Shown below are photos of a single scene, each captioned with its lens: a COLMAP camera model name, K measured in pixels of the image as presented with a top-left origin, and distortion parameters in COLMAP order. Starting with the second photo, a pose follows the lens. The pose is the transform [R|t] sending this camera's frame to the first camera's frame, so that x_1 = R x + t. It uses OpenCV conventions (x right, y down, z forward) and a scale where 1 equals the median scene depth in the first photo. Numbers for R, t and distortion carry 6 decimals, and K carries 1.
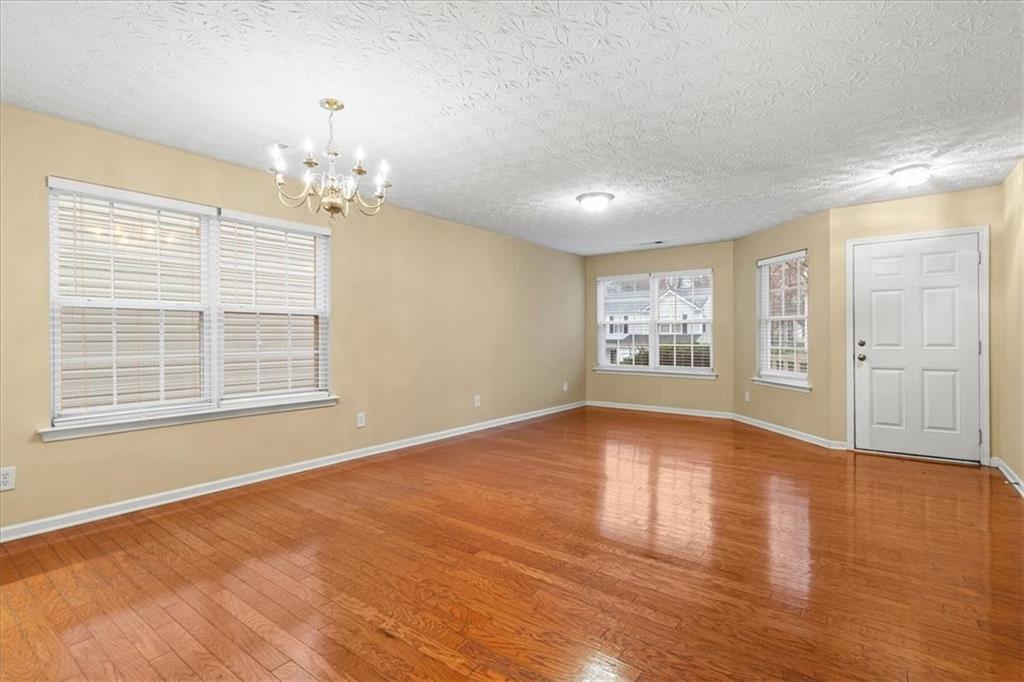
lens RADIAL K [[477.1, 0, 520.2], [0, 477.1, 330.4], [0, 0, 1]] dist [0.000844, -0.001465]
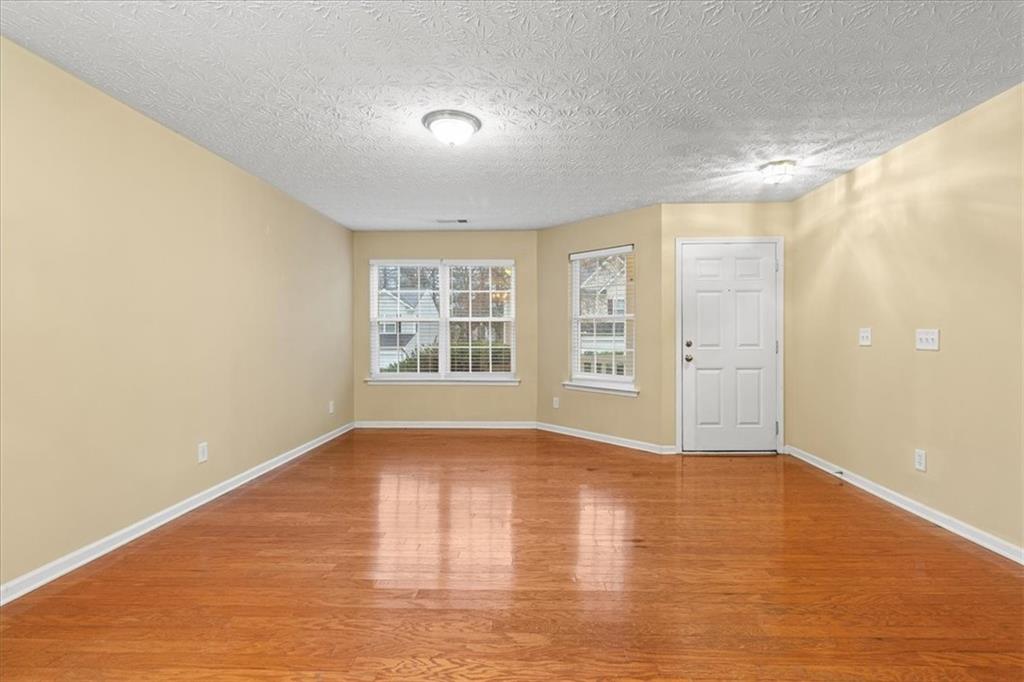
lens RADIAL K [[477.1, 0, 529.6], [0, 477.1, 336.4], [0, 0, 1]] dist [0.000844, -0.001465]
pose [[0.816360, -0.001201, 0.577542, -0.122514], [-0.006520, 0.999915, 0.011296, 0.002149], [-0.577507, -0.012987, 0.816282, 0.384845]]
